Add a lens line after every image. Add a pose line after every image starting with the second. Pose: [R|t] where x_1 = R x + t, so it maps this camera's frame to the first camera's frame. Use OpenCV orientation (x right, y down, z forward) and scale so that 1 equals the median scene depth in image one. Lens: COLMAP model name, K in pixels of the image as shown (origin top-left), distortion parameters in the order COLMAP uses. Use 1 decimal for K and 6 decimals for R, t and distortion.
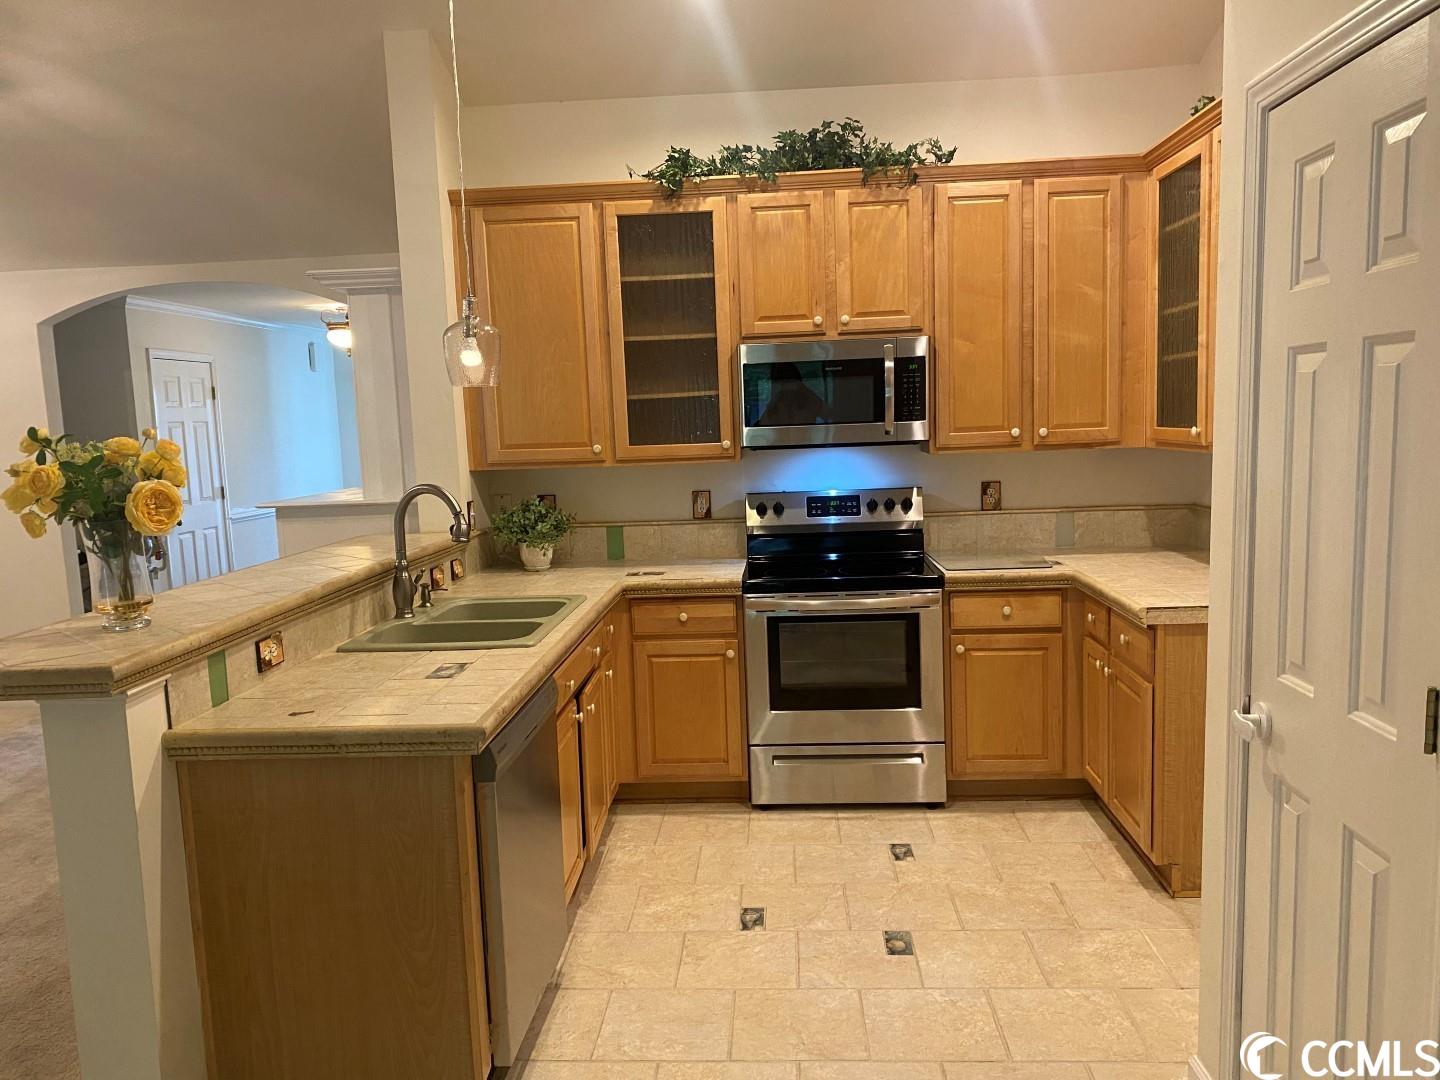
lens RADIAL K [[1101.4, 0, 720.0], [0, 1101.4, 540.0], [0, 0, 1]] dist [0.013567, -0.003697]
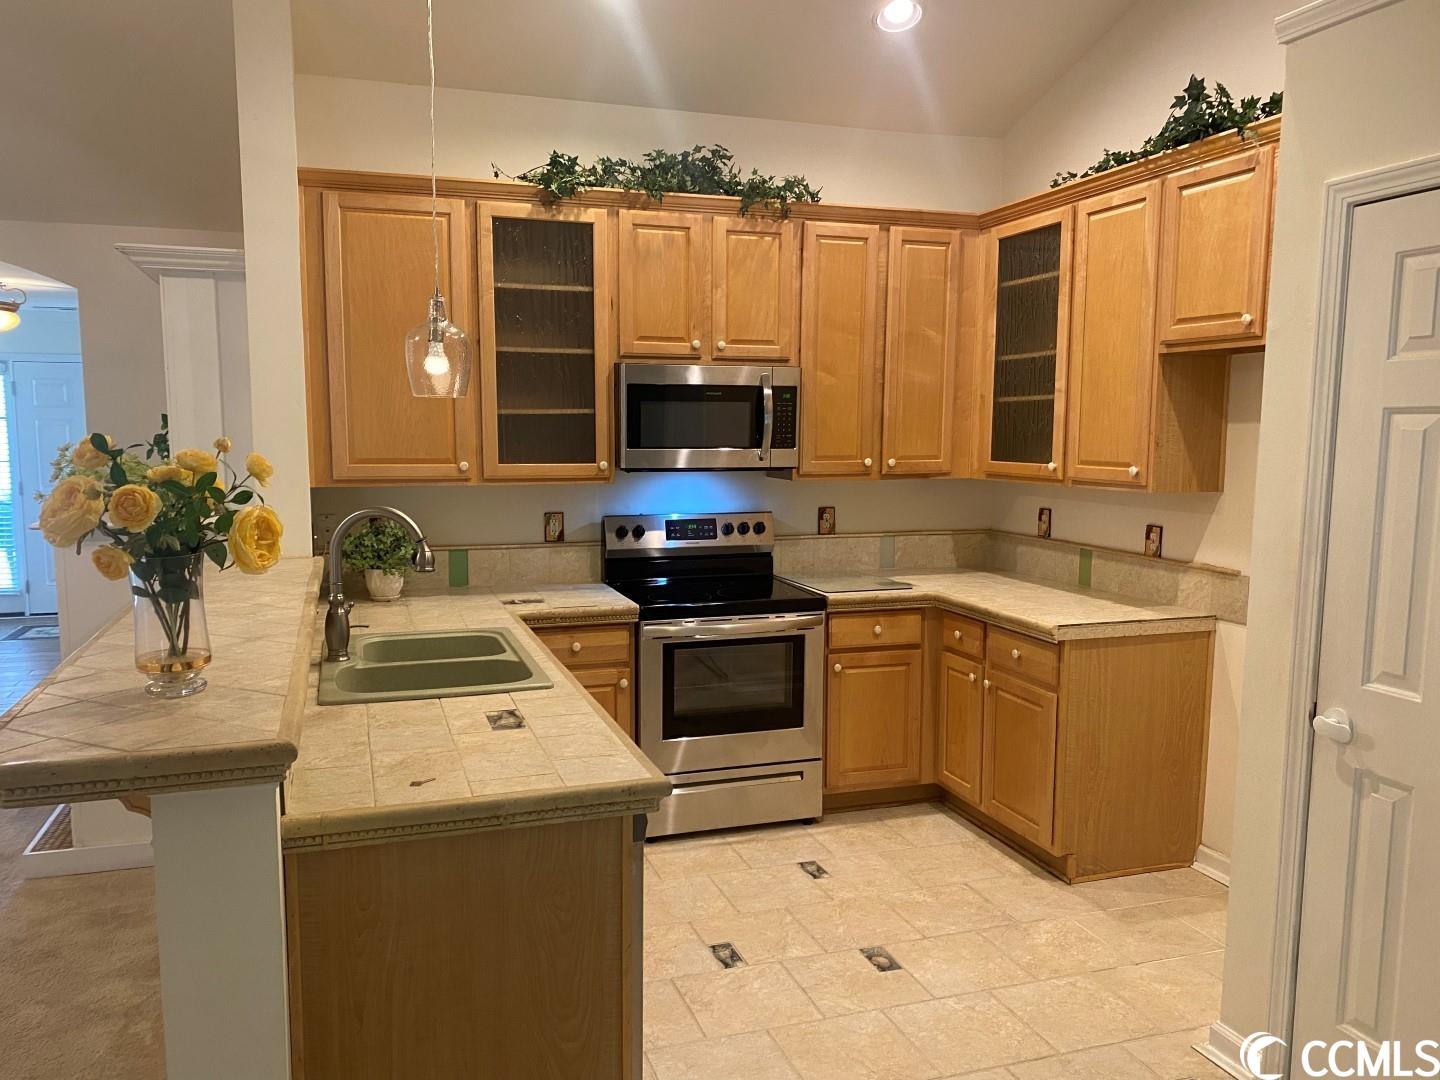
lens RADIAL K [[1097.6, 0, 709.8], [0, 1097.6, 542.7], [0, 0, 1]] dist [0.043818, -0.046640]
pose [[0.929101, -0.000177, 0.369825, -0.271613], [0.004435, 0.999933, -0.010664, -0.009003], [-0.369798, 0.011548, 0.929040, 0.073739]]
